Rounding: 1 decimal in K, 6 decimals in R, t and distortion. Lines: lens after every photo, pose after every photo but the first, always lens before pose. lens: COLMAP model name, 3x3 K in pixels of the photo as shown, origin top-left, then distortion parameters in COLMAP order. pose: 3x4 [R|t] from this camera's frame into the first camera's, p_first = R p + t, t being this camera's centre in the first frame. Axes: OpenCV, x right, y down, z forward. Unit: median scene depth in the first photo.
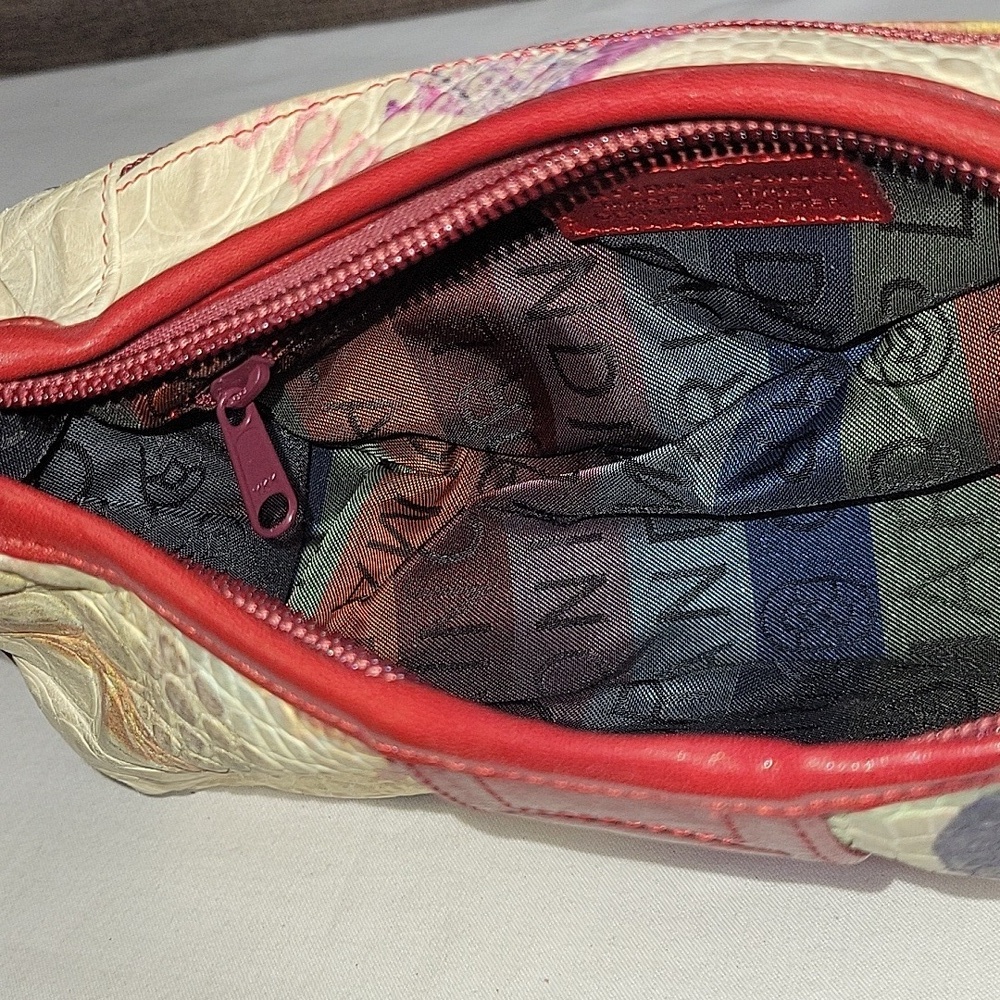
lens RADIAL K [[1726.5, 0, 498.9], [0, 1726.5, 487.5], [0, 0, 1]] dist [0.012212, -0.002396]
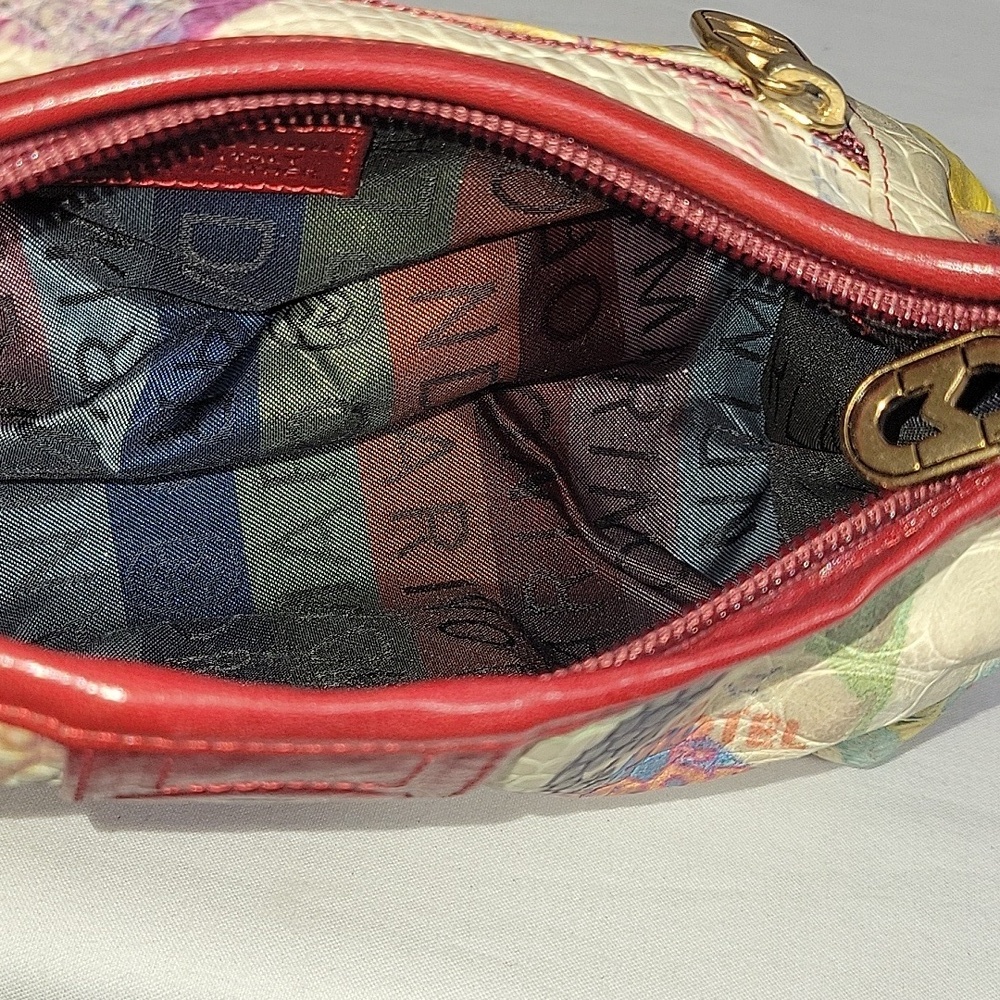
lens RADIAL K [[1726.5, 0, 498.9], [0, 1726.5, 487.5], [0, 0, 1]] dist [0.012212, -0.002396]
pose [[0.779678, -0.037573, 0.625052, -0.338298], [0.017587, 0.999118, 0.038122, -0.013214], [-0.625933, -0.018730, 0.779652, 0.114718]]
